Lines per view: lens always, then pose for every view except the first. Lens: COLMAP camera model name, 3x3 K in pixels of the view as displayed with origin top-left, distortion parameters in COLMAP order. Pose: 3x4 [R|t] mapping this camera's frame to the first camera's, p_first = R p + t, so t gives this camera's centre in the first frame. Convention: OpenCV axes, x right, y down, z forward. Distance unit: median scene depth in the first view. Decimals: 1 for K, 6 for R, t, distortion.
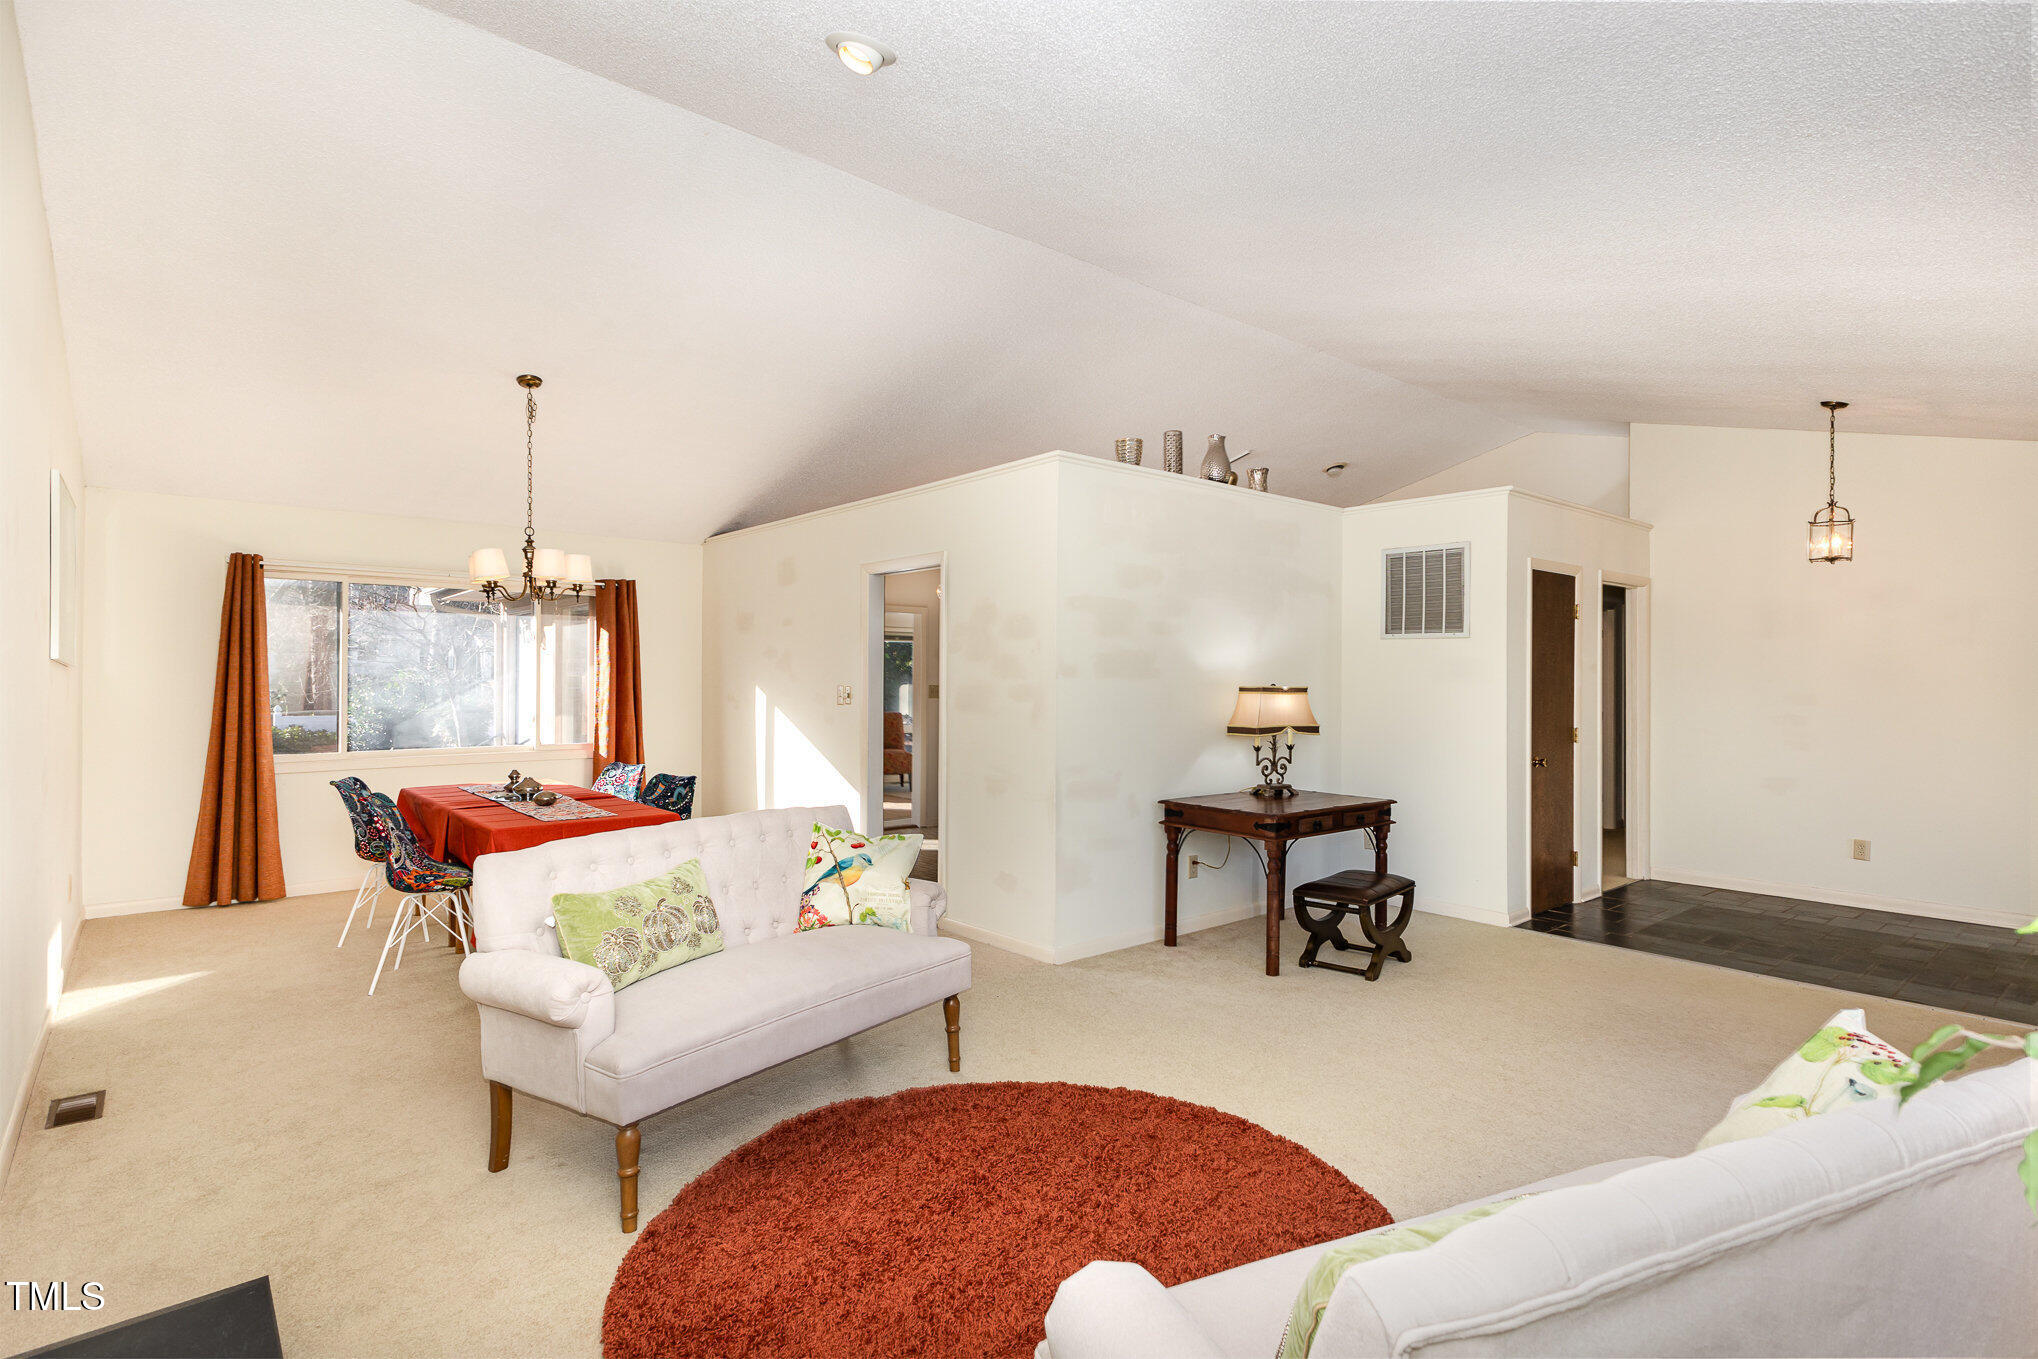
lens RADIAL K [[1006.4, 0, 1019.0], [0, 1006.4, 679.5], [0, 0, 1]] dist [-0.001050, -0.000753]
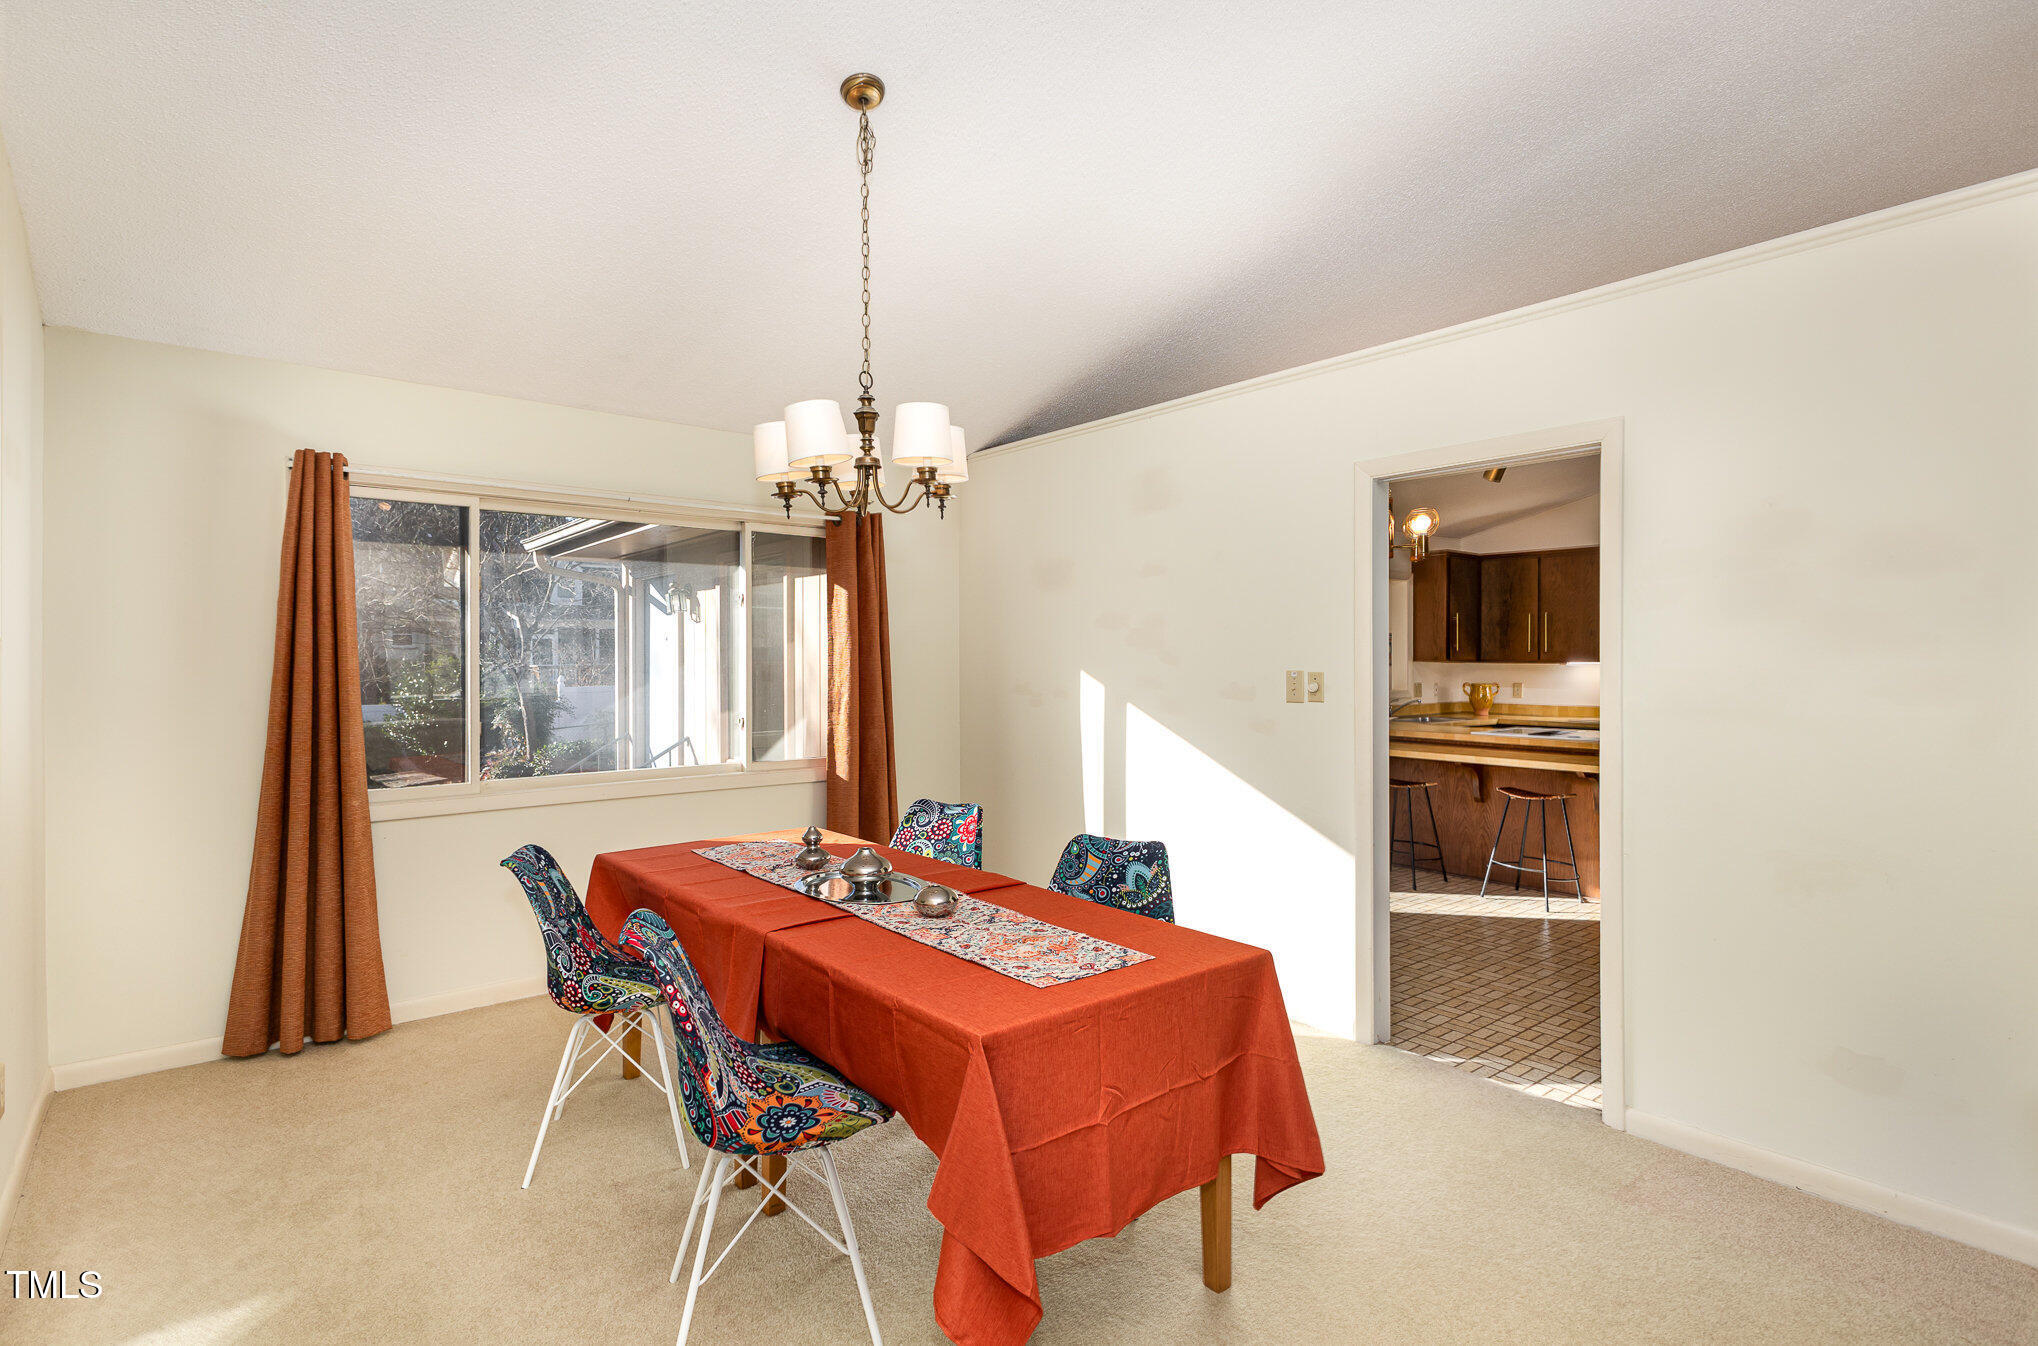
lens RADIAL K [[1016.4, 0, 1019.0], [0, 1016.4, 673.0], [0, 0, 1]] dist [-0.000657, 0.000472]
pose [[0.999708, -0.003881, -0.023853, -0.349448], [0.004109, 0.999946, 0.009512, 0.000524], [0.023814, -0.009607, 0.999670, 0.417195]]
